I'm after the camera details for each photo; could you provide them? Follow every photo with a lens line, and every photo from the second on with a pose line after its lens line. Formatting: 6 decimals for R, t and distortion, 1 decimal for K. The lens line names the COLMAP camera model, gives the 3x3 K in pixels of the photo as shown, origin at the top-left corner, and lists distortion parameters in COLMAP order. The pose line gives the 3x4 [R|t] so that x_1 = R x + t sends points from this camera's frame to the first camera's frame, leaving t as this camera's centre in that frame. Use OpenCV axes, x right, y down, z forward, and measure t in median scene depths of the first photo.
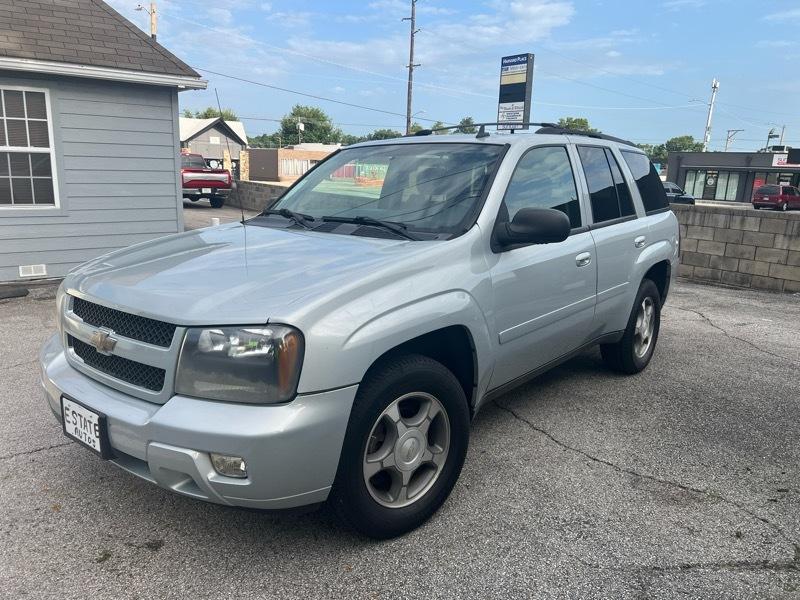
lens RADIAL K [[602.6, 0, 397.0], [0, 602.6, 297.3], [0, 0, 1]] dist [0.054514, -0.058266]
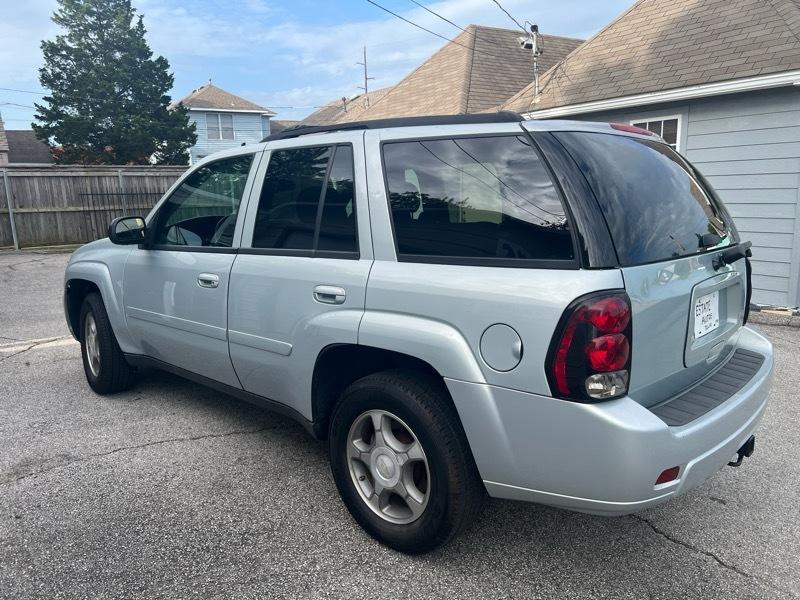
lens RADIAL K [[602.6, 0, 397.9], [0, 602.6, 302.1], [0, 0, 1]] dist [0.054514, -0.058266]
pose [[-0.050186, 0.162272, -0.985469, 0.963740], [-0.192898, 0.966559, 0.168981, -0.193595], [0.979935, 0.198575, -0.017206, 1.051729]]
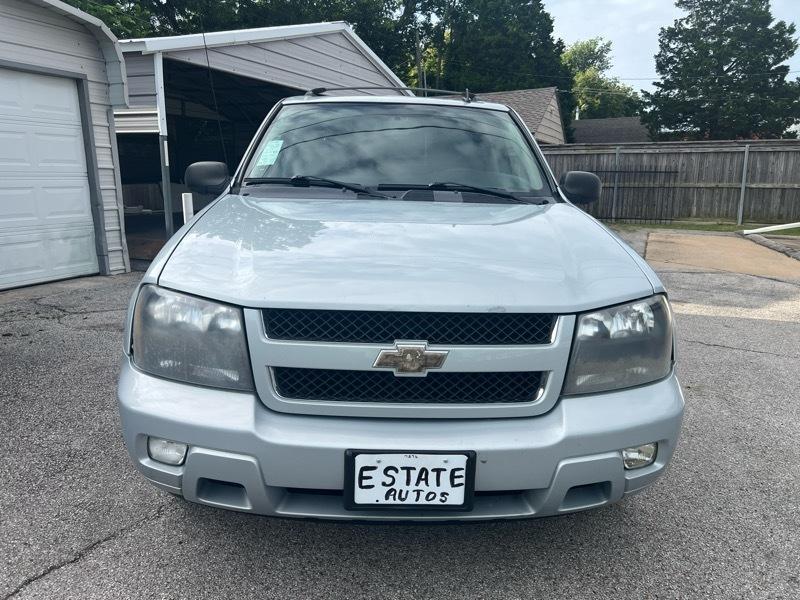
lens RADIAL K [[602.6, 0, 398.1], [0, 602.6, 300.9], [0, 0, 1]] dist [0.054514, -0.058266]
pose [[-0.866776, 0.067886, -0.494055, 0.372911], [-0.132481, 0.923749, 0.359356, -0.298343], [0.480779, 0.376934, -0.791690, 1.748516]]
